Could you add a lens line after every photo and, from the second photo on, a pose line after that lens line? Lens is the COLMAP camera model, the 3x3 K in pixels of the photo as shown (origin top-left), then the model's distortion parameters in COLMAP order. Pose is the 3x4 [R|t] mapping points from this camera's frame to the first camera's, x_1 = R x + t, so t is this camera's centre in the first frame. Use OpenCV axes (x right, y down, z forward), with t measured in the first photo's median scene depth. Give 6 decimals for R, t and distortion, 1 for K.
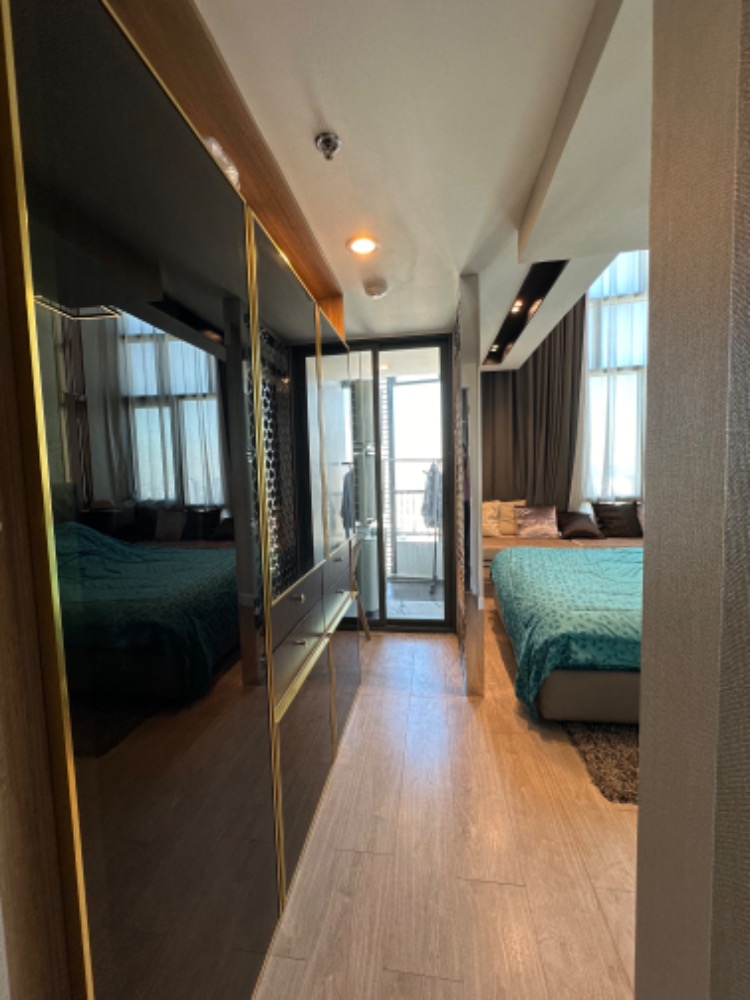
lens RADIAL K [[399.8, 0, 376.9], [0, 399.8, 501.5], [0, 0, 1]] dist [-0.002435, 0.000230]
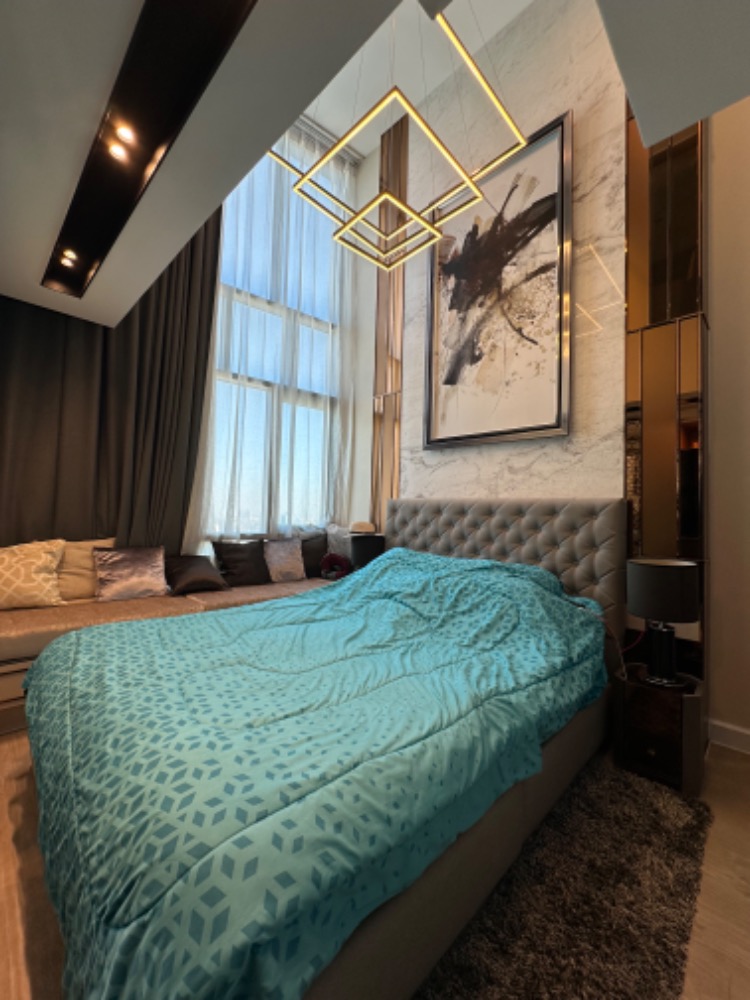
lens RADIAL K [[399.8, 0, 376.2], [0, 399.8, 498.6], [0, 0, 1]] dist [-0.002435, 0.000230]
pose [[0.590770, 0.077175, 0.803141, 0.114970], [0.013796, 0.994303, -0.105692, 0.006998], [-0.806722, 0.073520, 0.586340, 0.322448]]
